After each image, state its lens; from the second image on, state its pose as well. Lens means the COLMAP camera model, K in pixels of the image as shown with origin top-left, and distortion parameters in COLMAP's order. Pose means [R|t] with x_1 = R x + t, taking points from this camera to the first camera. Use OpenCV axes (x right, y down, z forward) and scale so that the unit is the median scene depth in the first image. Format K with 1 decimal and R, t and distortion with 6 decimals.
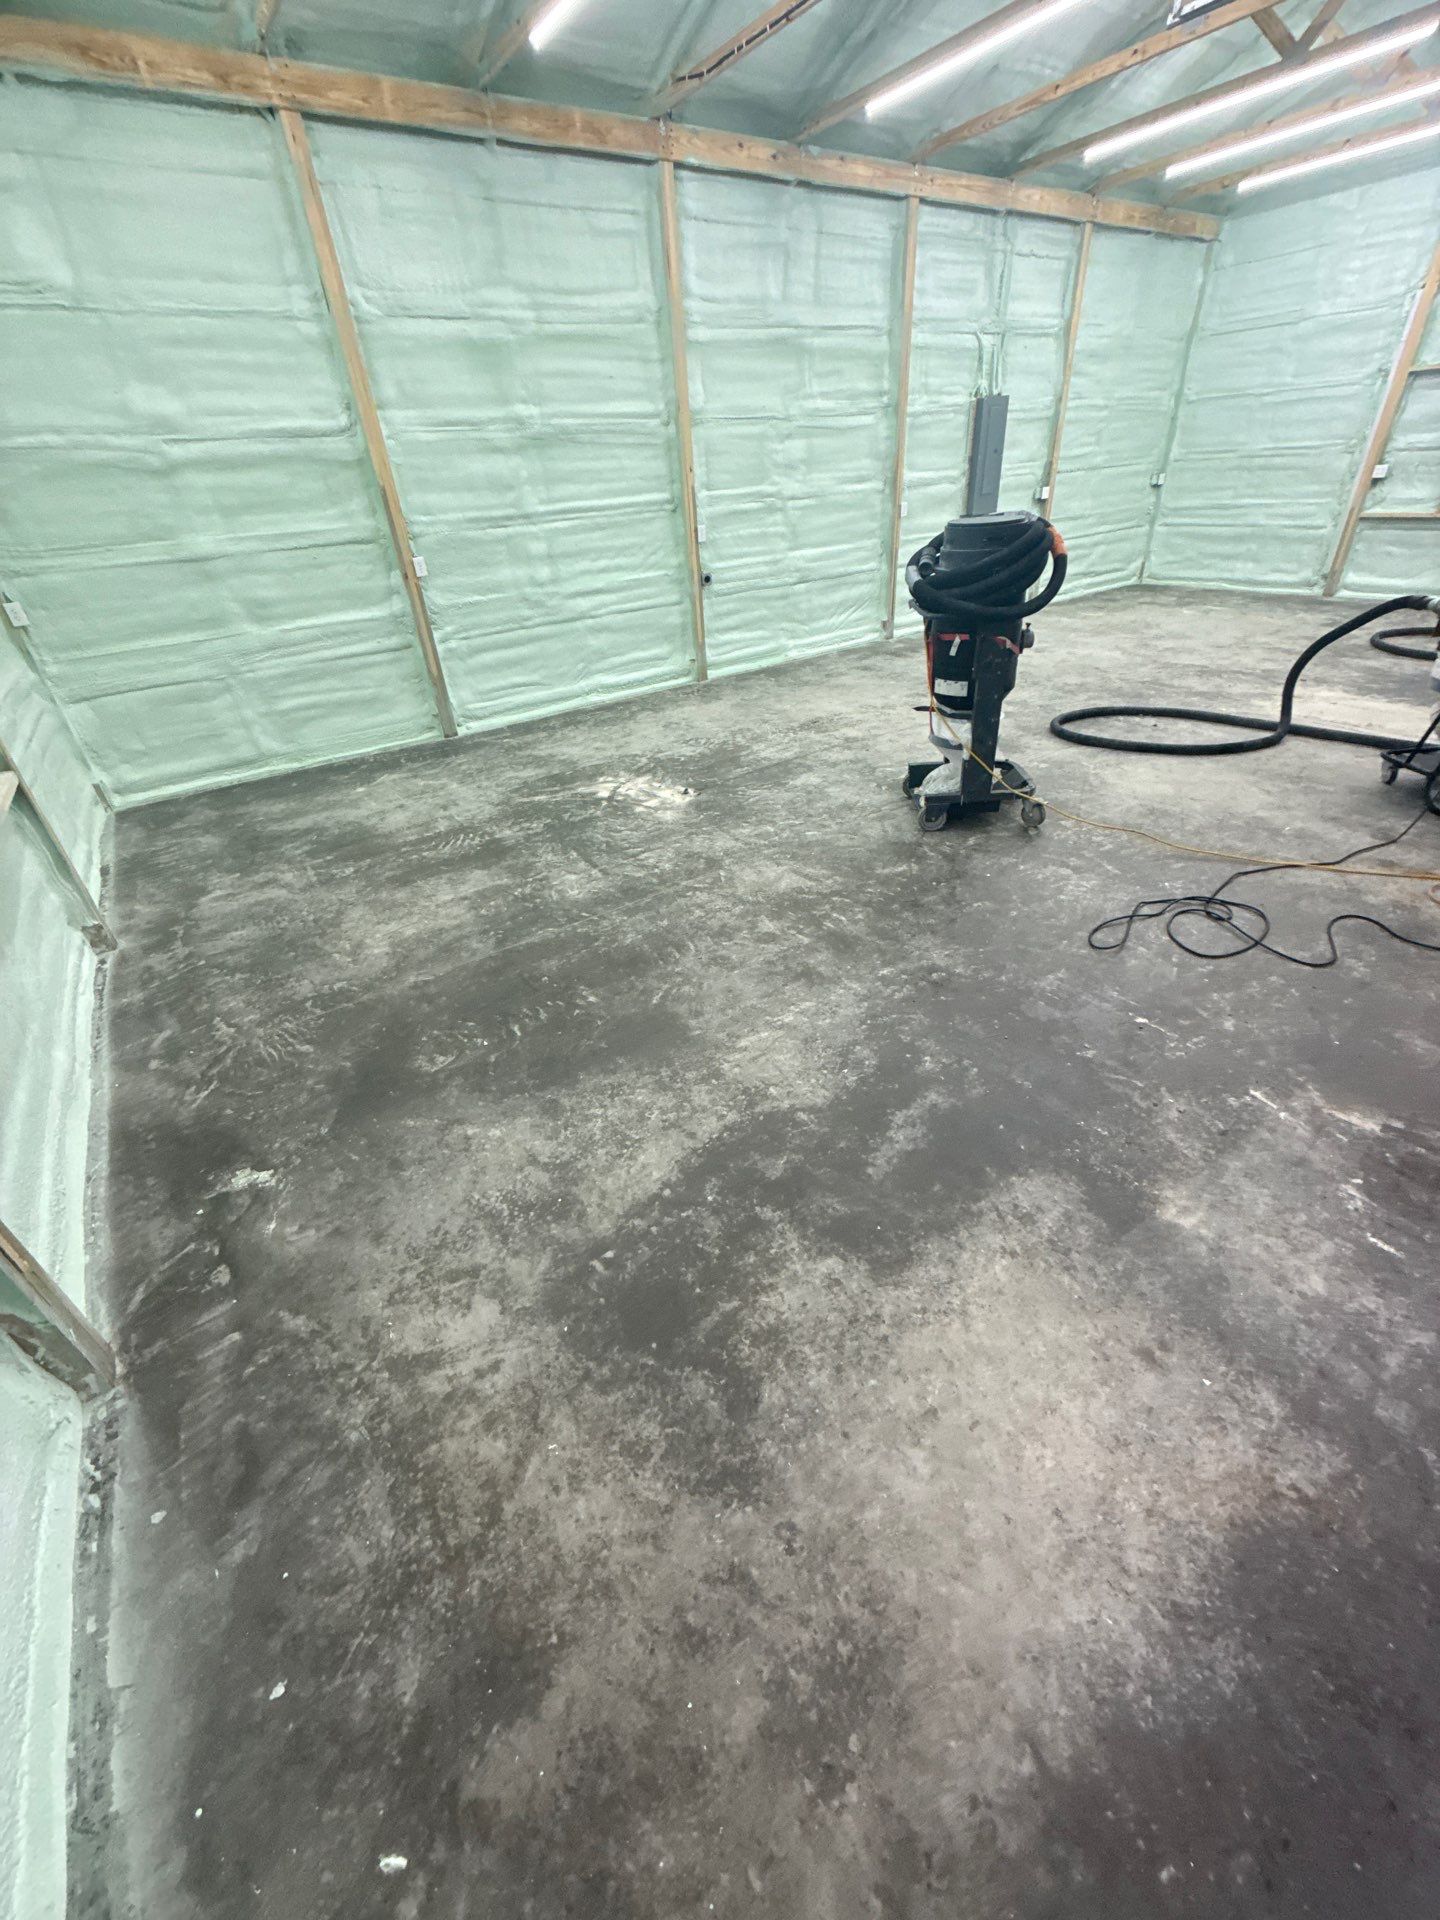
lens RADIAL K [[764.0, 0, 731.9], [0, 764.0, 959.6], [0, 0, 1]] dist [0.003800, -0.000502]
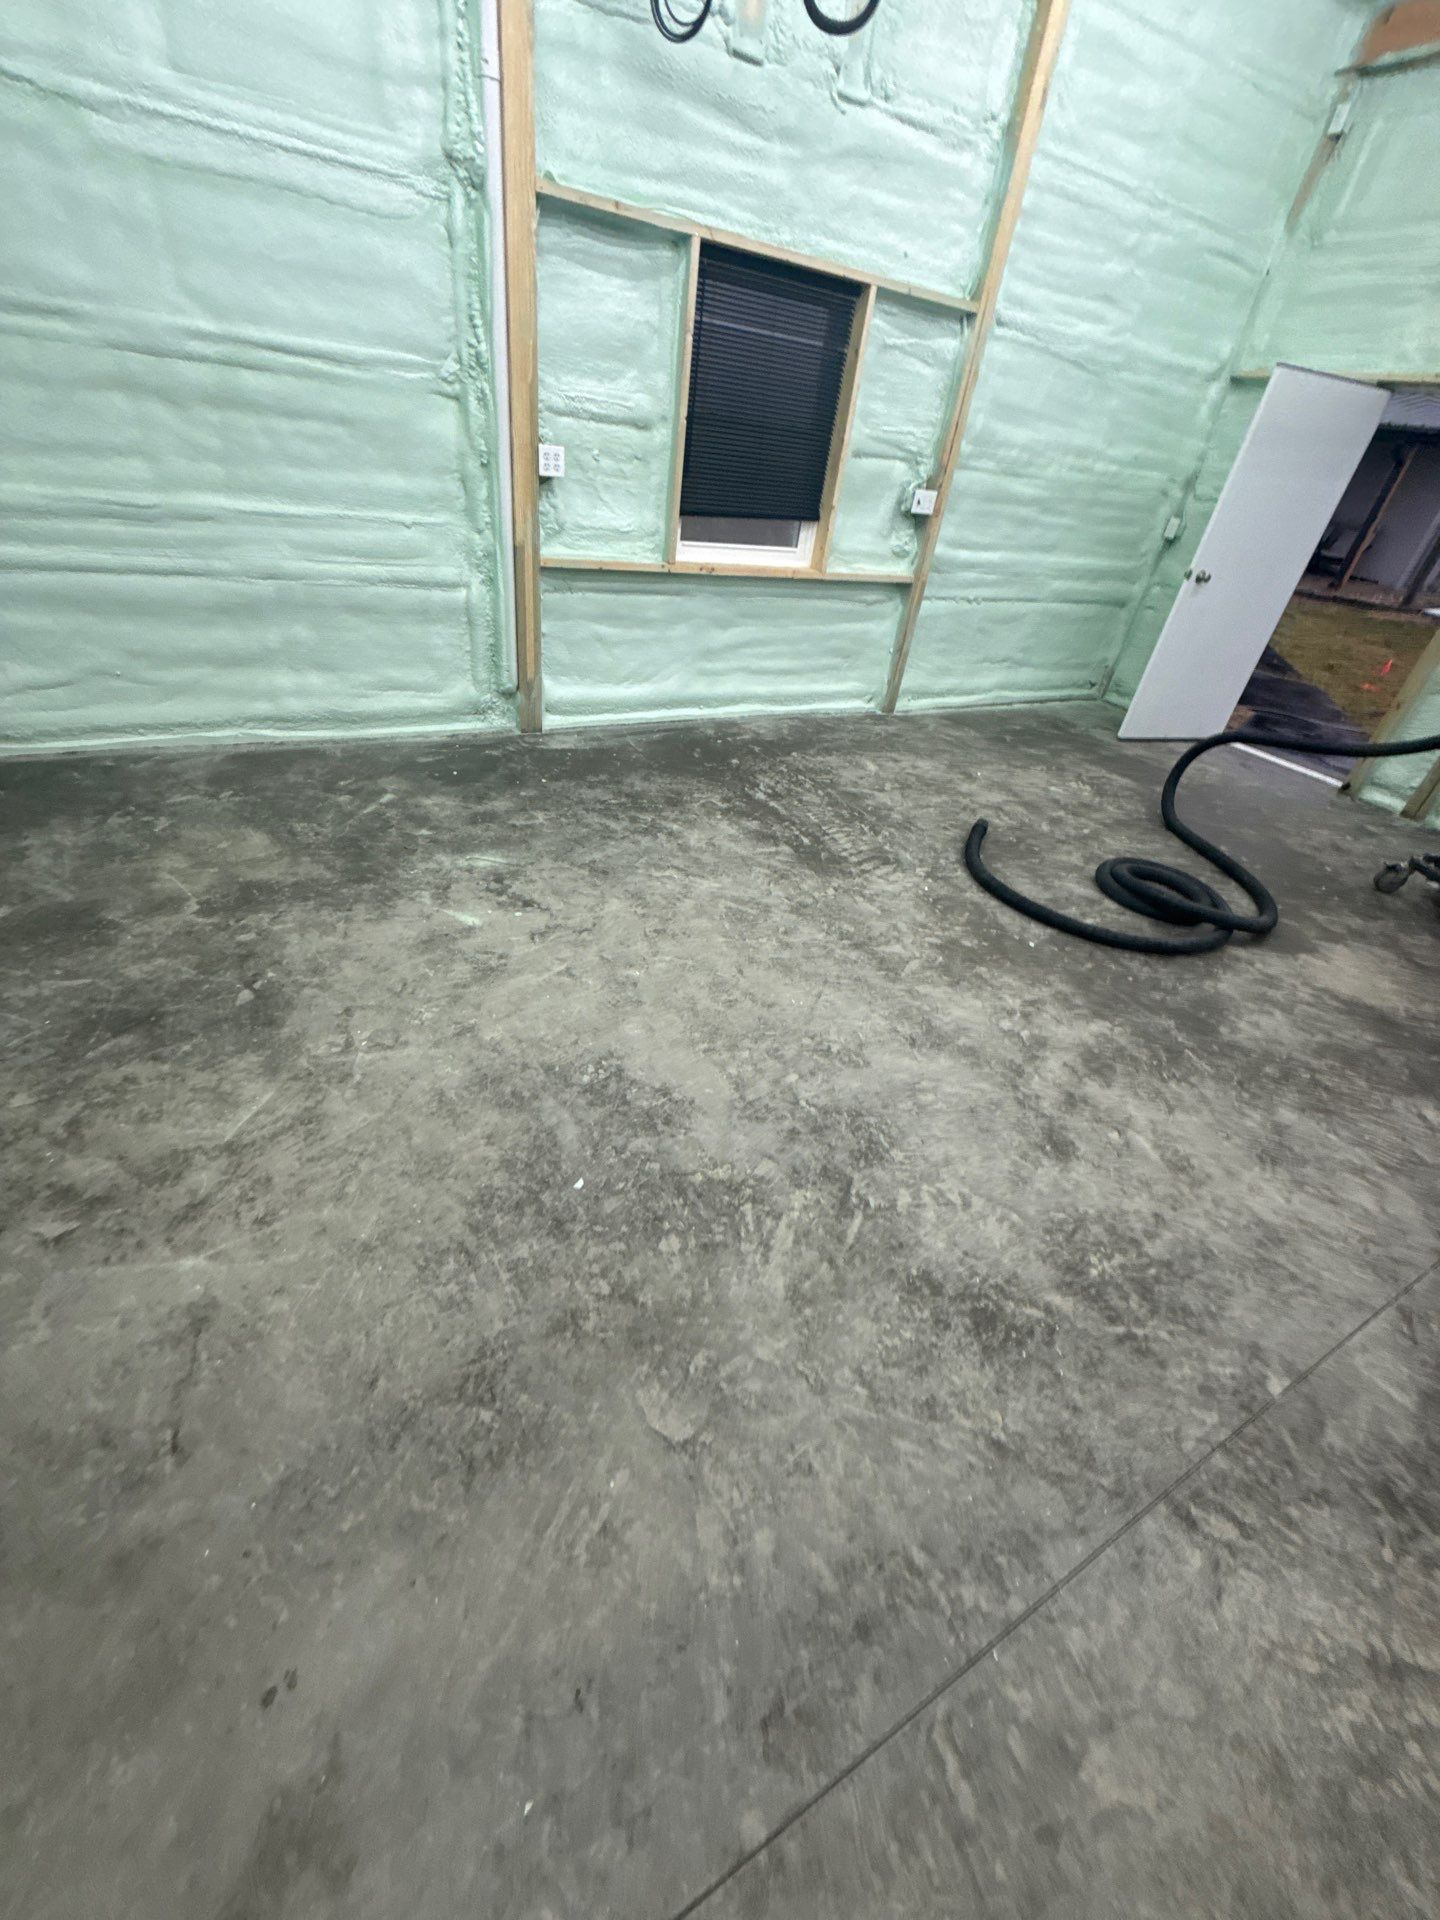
lens RADIAL K [[764.0, 0, 724.1], [0, 764.0, 969.6], [0, 0, 1]] dist [0.003800, -0.000502]
pose [[0.098712, -0.525511, 0.845041, 0.377825], [0.426149, 0.789705, 0.441319, -0.592731], [-0.899251, 0.316550, 0.301900, 0.925598]]
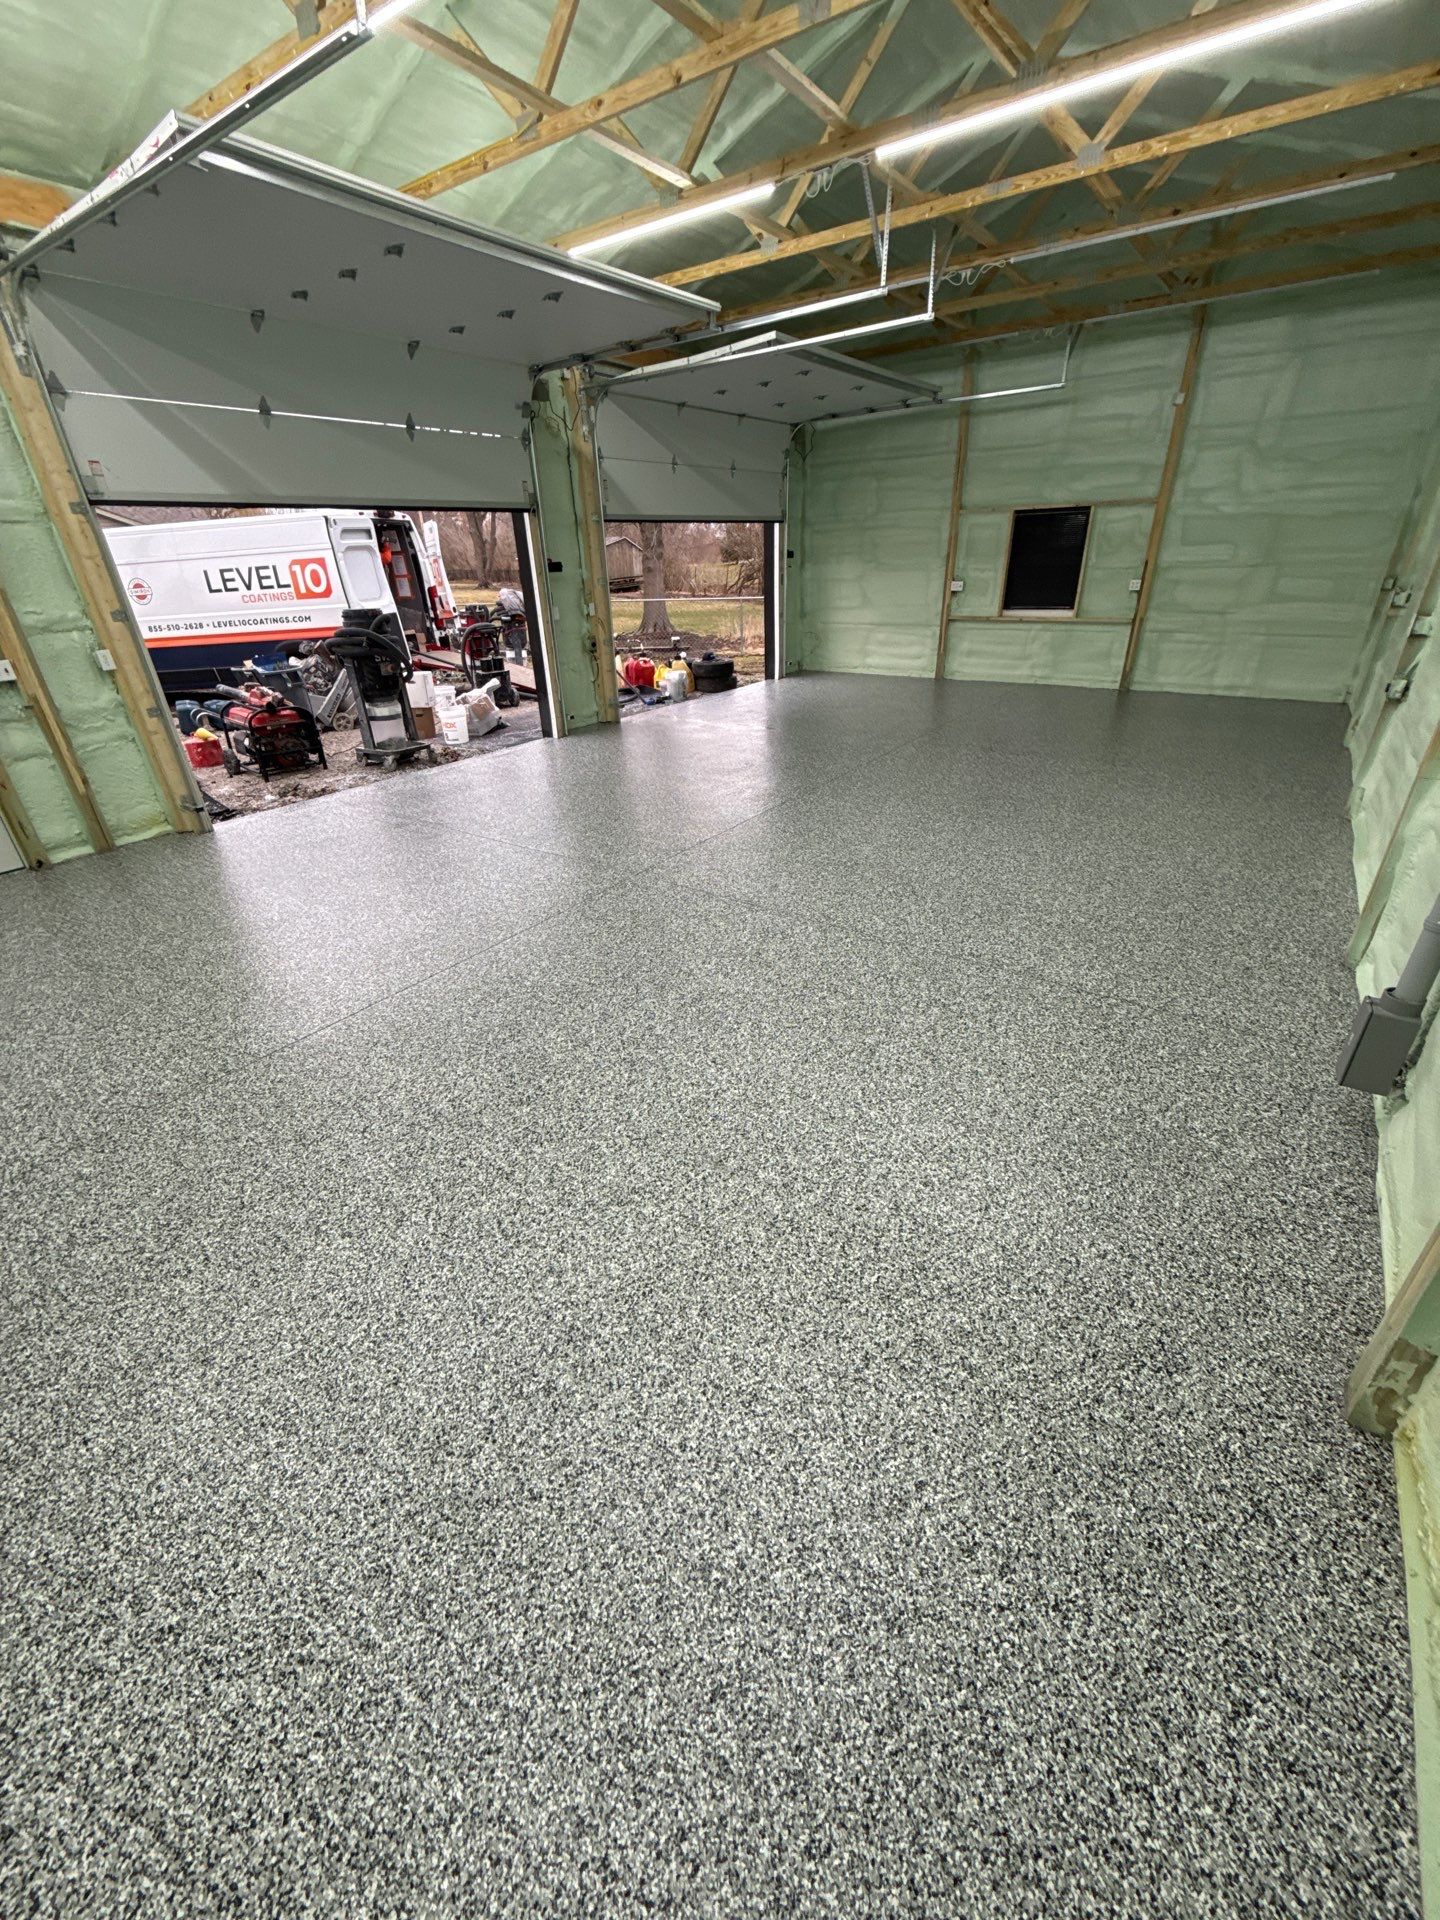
lens RADIAL K [[764.0, 0, 726.9], [0, 764.0, 967.1], [0, 0, 1]] dist [0.003800, -0.000502]
pose [[-0.937645, 0.239640, -0.251783, 0.683592], [-0.107601, 0.488668, 0.865809, -0.802692], [0.330520, 0.838914, -0.432412, 1.159659]]
